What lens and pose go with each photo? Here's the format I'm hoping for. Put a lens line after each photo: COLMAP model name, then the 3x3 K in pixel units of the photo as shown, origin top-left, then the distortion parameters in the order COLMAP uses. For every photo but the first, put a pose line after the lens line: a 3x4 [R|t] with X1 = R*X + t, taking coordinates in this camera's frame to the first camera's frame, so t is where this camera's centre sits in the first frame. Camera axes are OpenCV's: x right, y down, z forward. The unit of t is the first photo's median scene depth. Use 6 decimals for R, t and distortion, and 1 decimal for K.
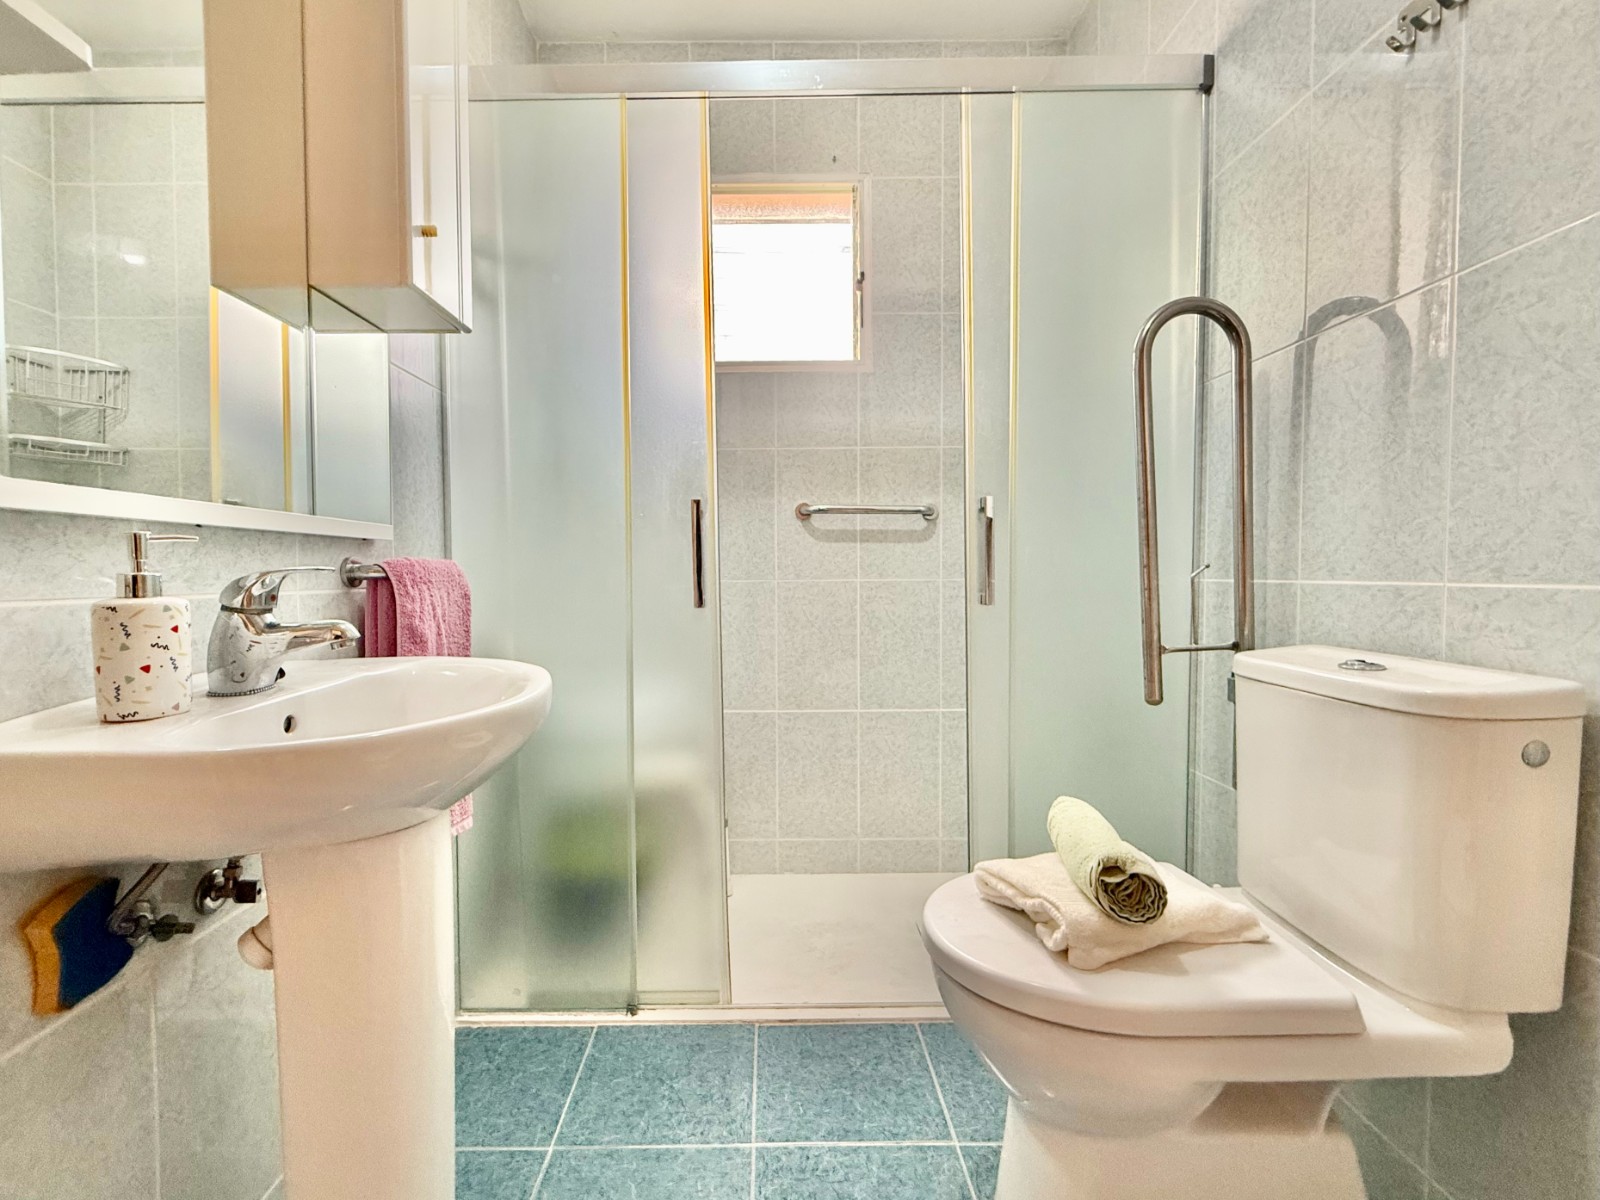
lens RADIAL K [[692.4, 0, 766.7], [0, 692.4, 598.4], [0, 0, 1]] dist [0.000665, -0.000127]
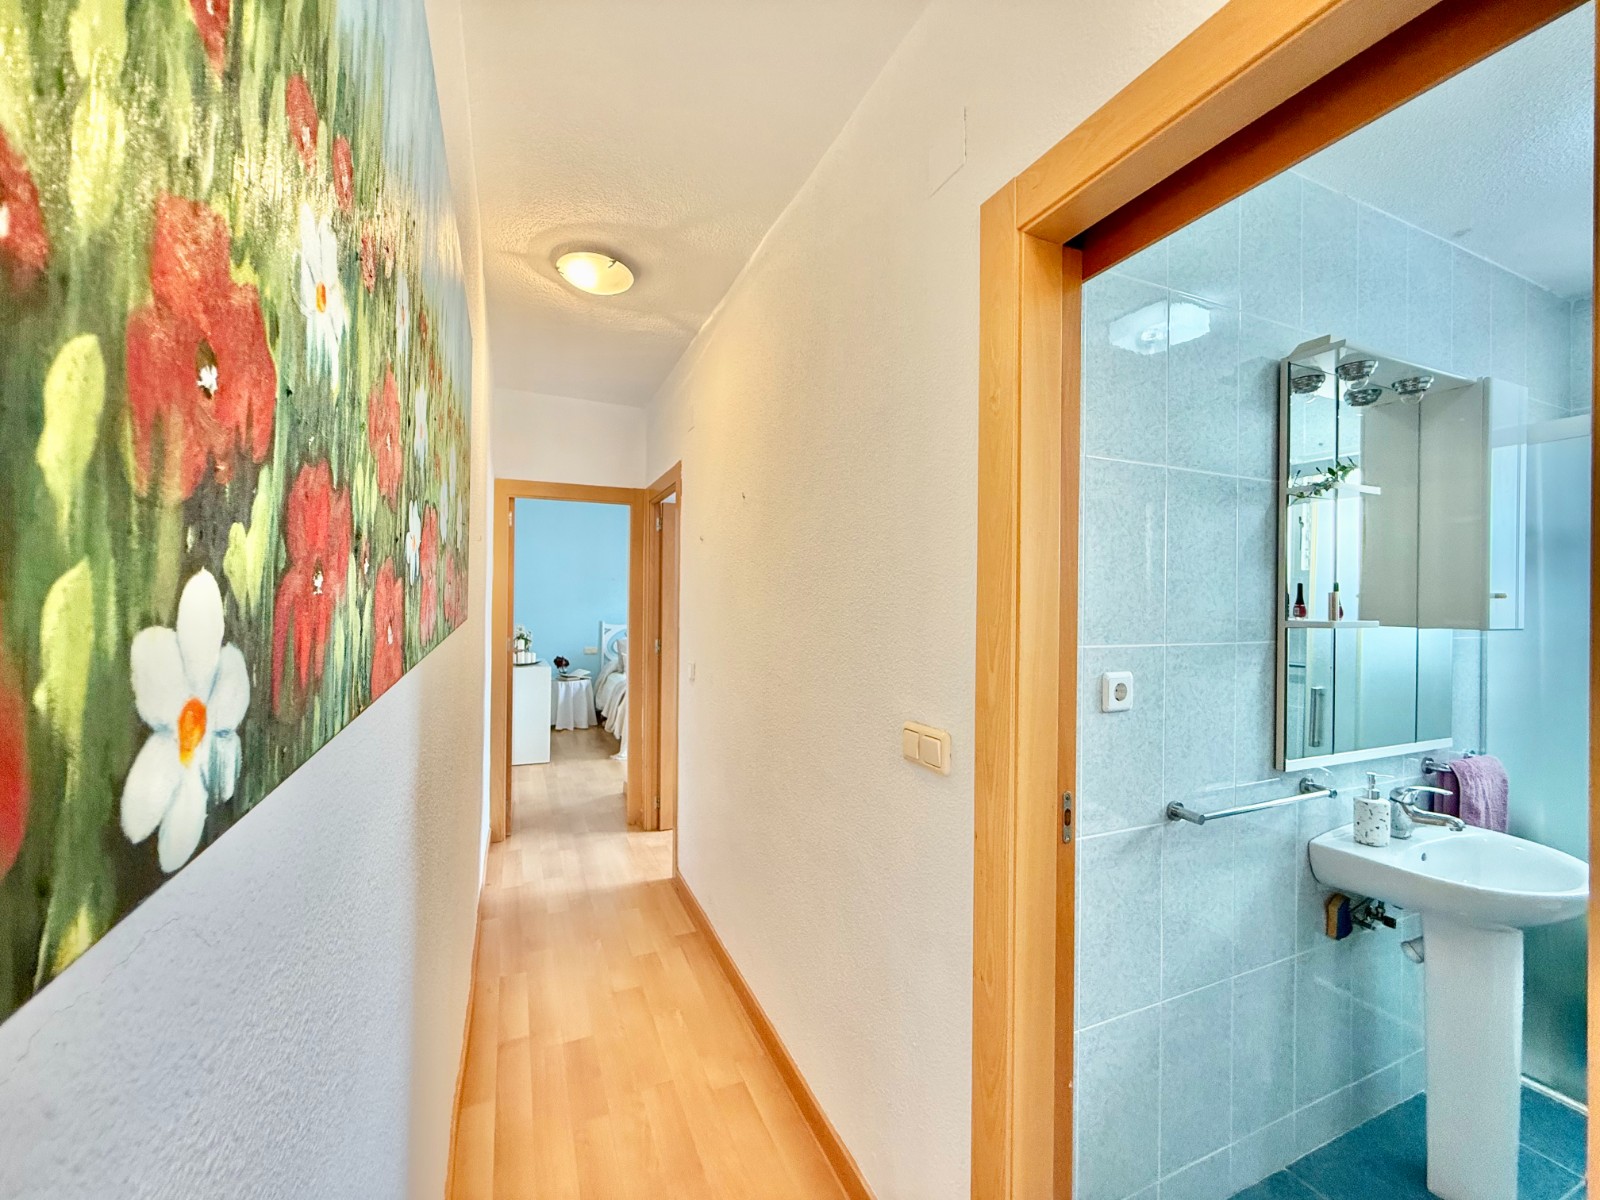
lens RADIAL K [[638.1, 0, 792.8], [0, 638.1, 598.4], [0, 0, 1]] dist [-0.000016, -0.000074]
pose [[0.402076, 0.005201, -0.915592, 0.232437], [-0.046808, 0.998793, -0.014882, -0.327259], [0.914409, 0.048840, 0.401834, -1.074687]]
